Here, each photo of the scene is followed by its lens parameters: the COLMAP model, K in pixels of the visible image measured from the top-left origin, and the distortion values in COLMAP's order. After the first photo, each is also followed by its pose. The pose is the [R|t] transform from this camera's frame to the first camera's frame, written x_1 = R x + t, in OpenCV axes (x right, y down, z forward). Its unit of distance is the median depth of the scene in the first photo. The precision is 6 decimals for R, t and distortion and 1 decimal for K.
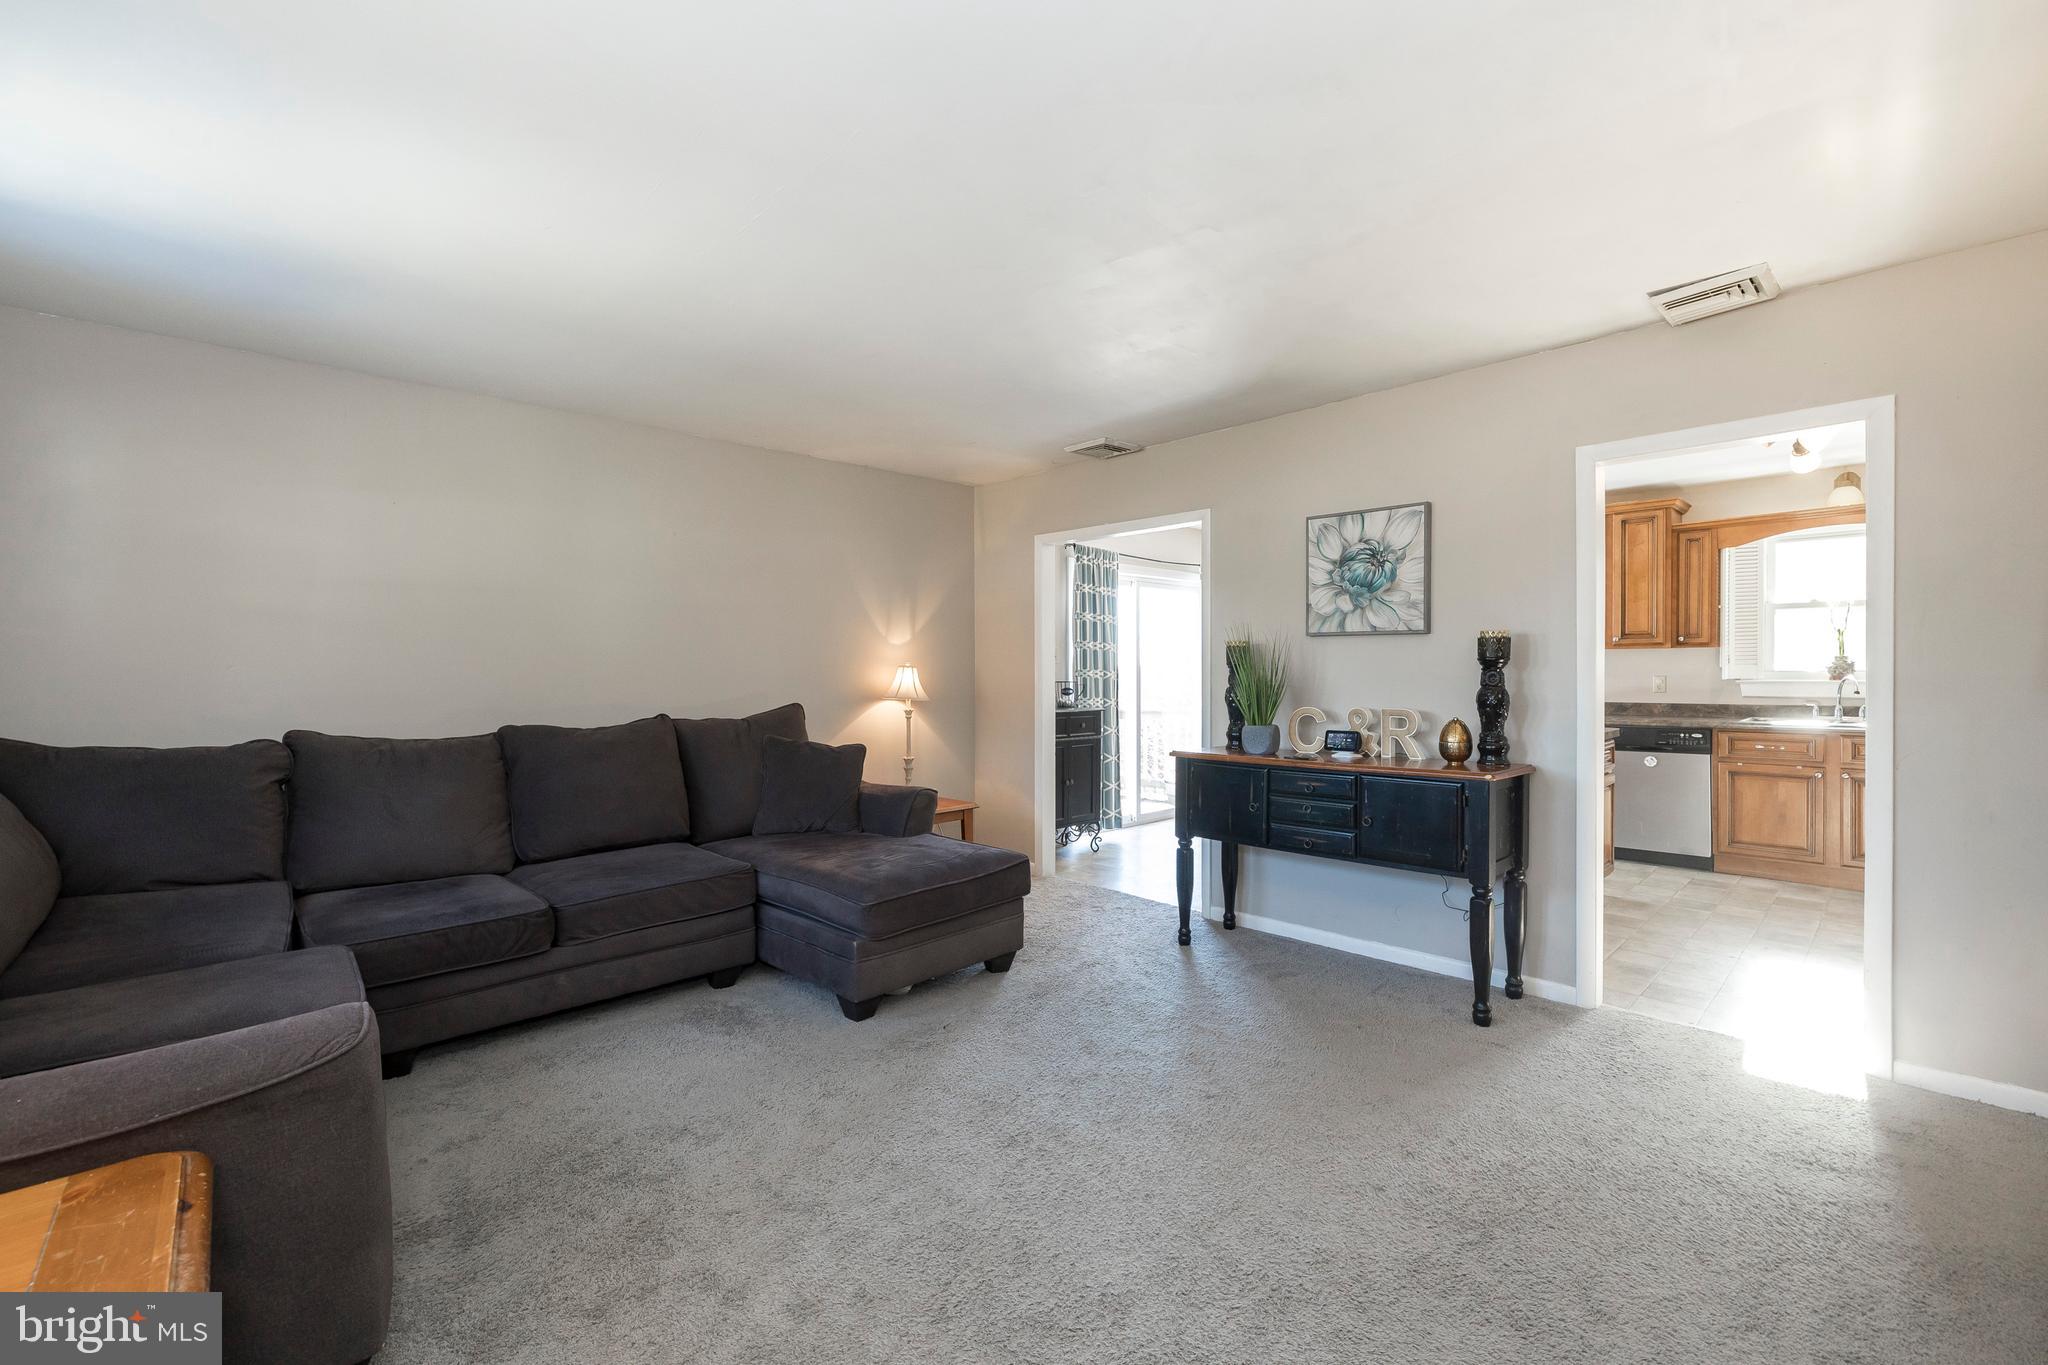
lens RADIAL K [[859.4, 0, 1032.8], [0, 859.4, 683.7], [0, 0, 1]] dist [-0.002609, -0.000088]
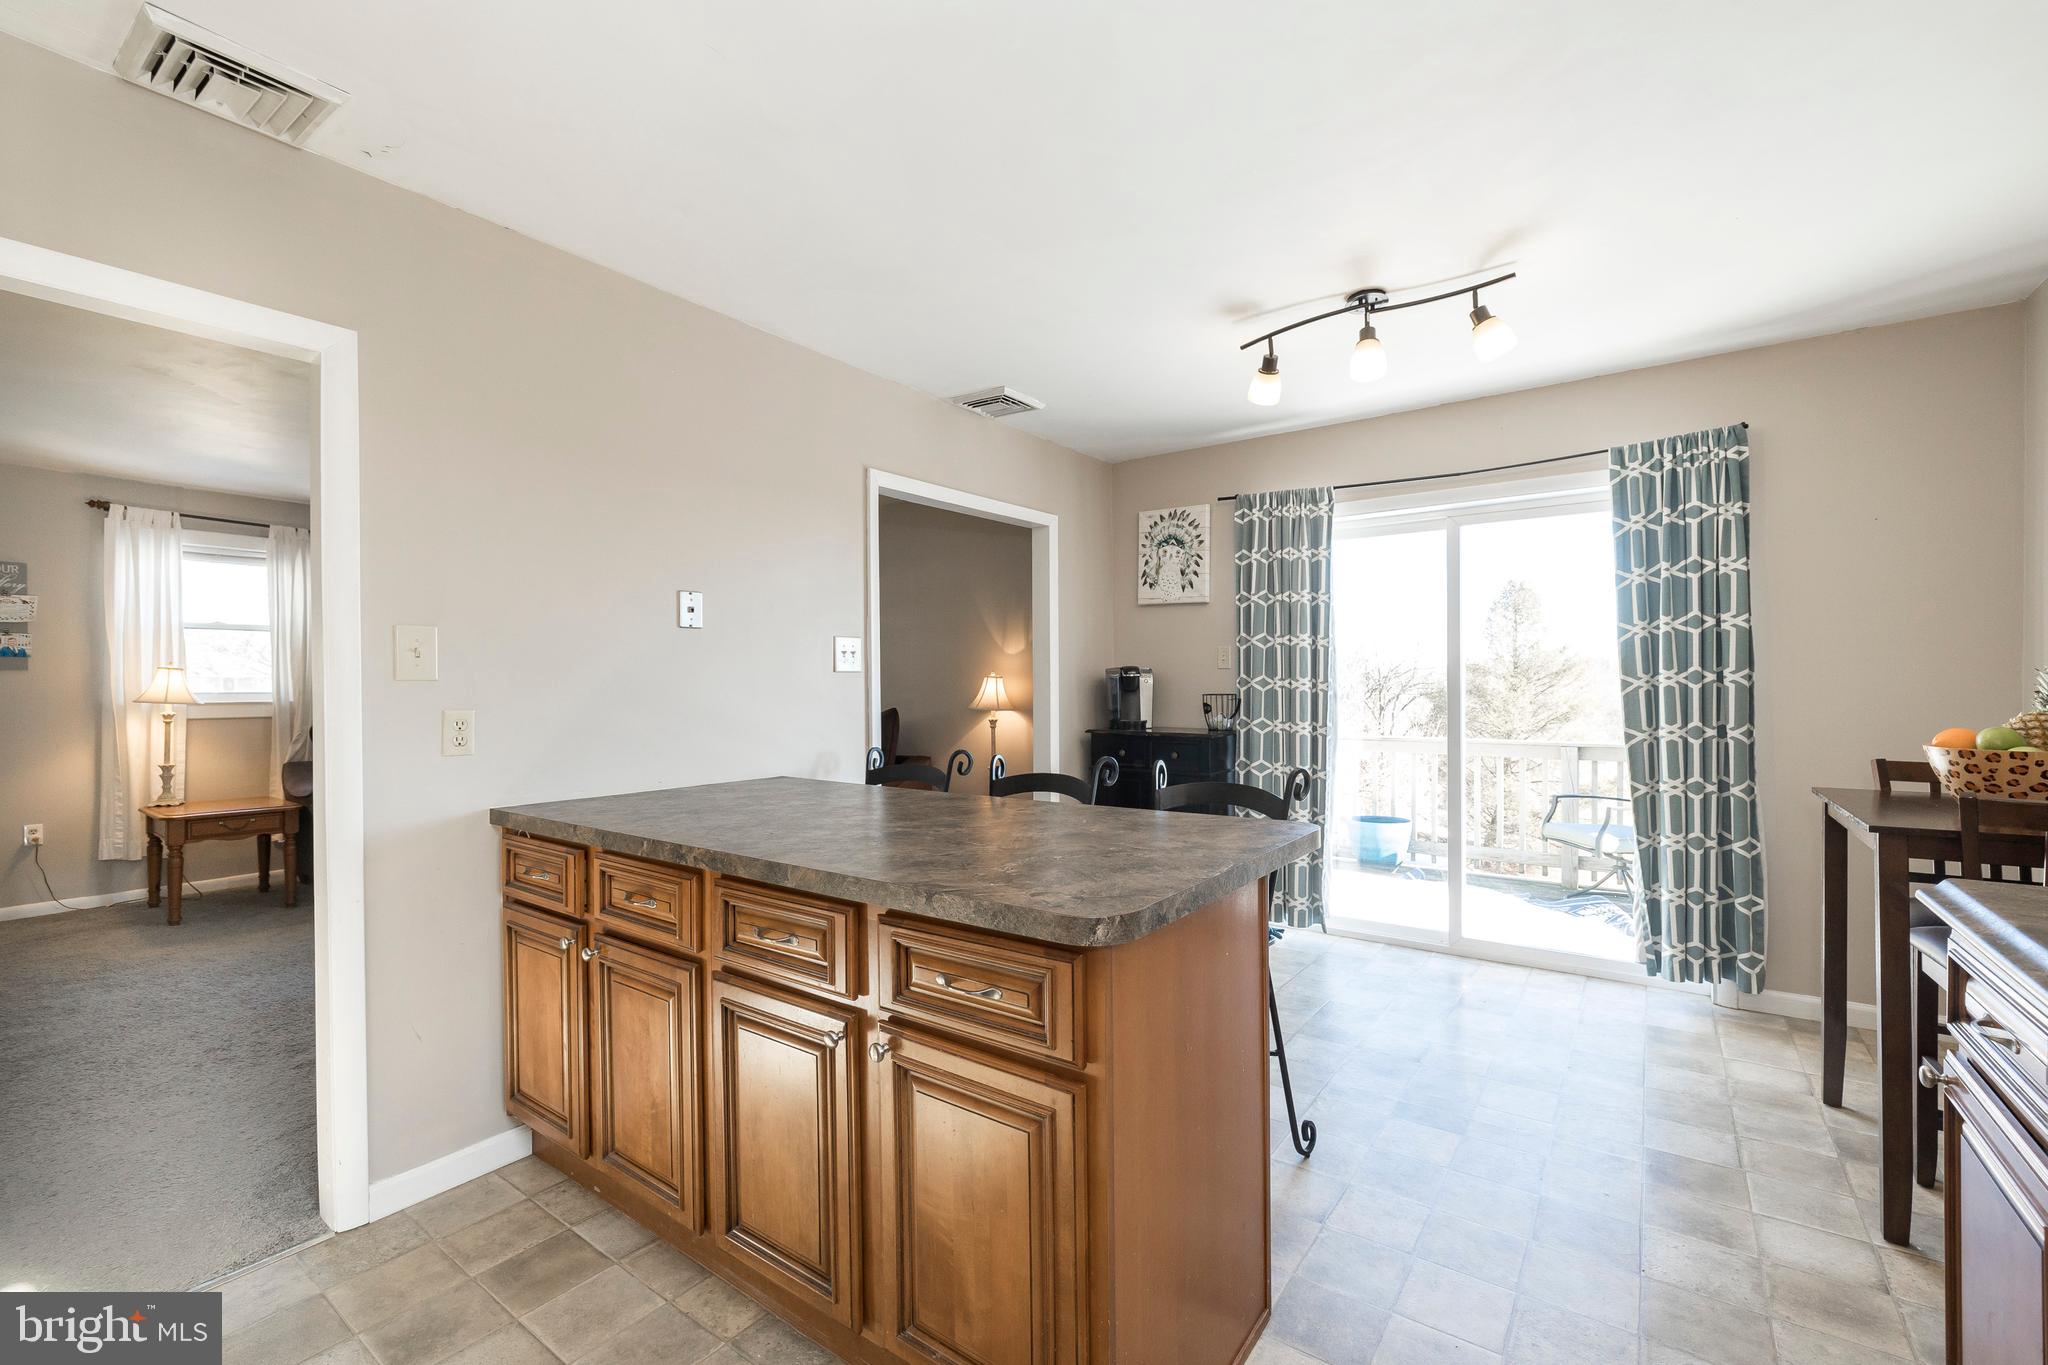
lens RADIAL K [[859.4, 0, 1032.8], [0, 859.4, 683.7], [0, 0, 1]] dist [-0.002609, -0.000088]
pose [[0.176936, 0.006015, -0.984204, 0.828366], [-0.001631, 0.999982, 0.005818, -0.016991], [0.984221, 0.000575, 0.176942, 0.840106]]
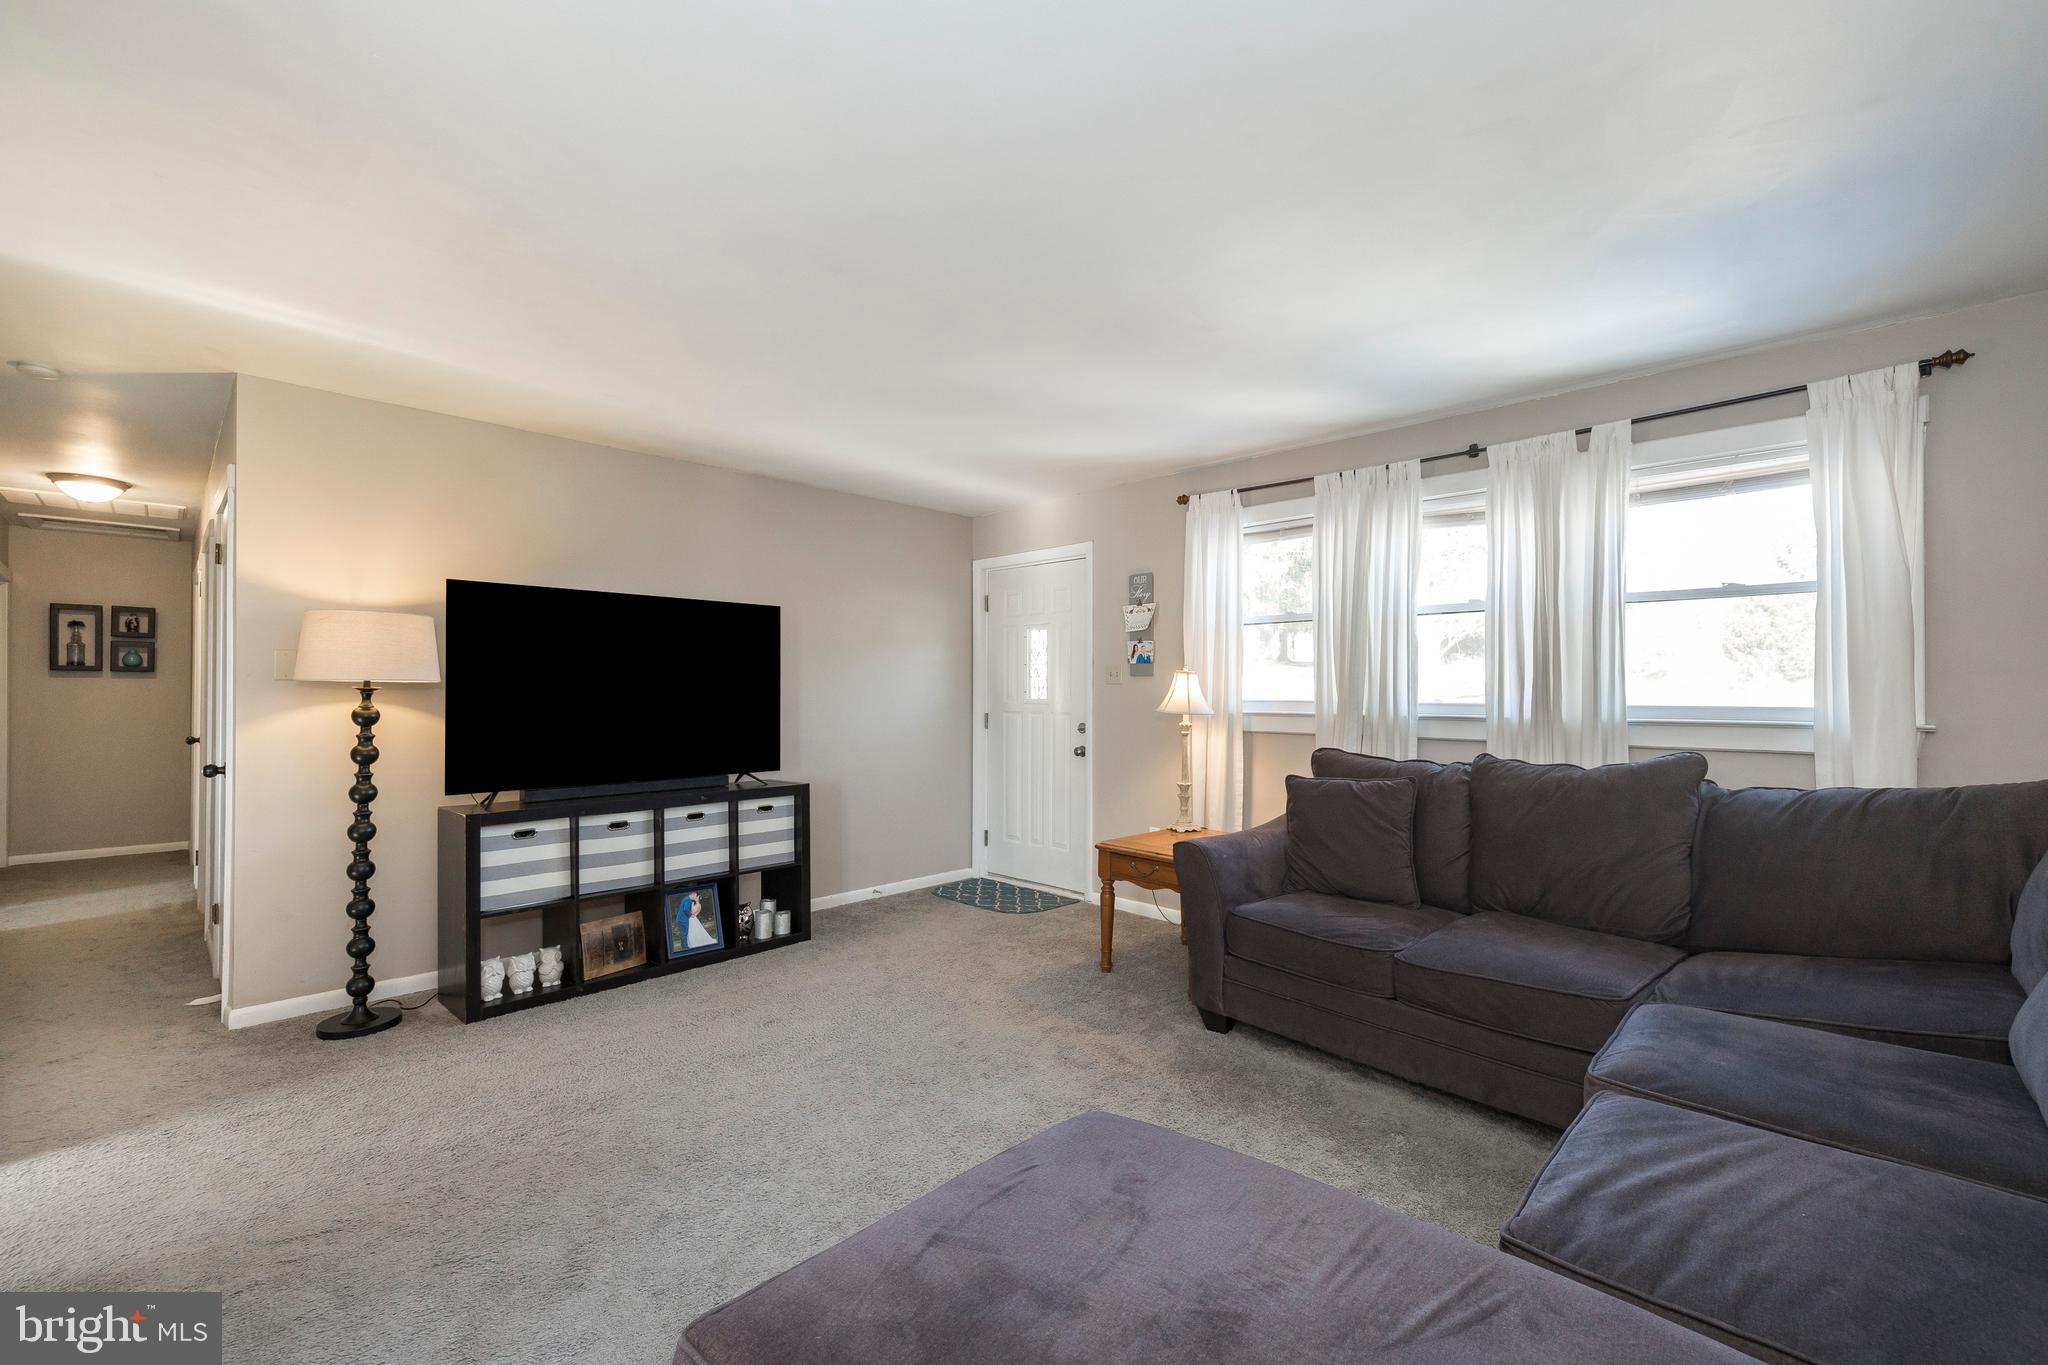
lens RADIAL K [[859.4, 0, 1032.8], [0, 859.4, 683.7], [0, 0, 1]] dist [-0.002609, -0.000088]
pose [[-0.999627, 0.001267, -0.027298, -0.069883], [0.001375, 0.999991, -0.003932, -0.012634], [0.027293, -0.003968, -0.999620, 0.880050]]
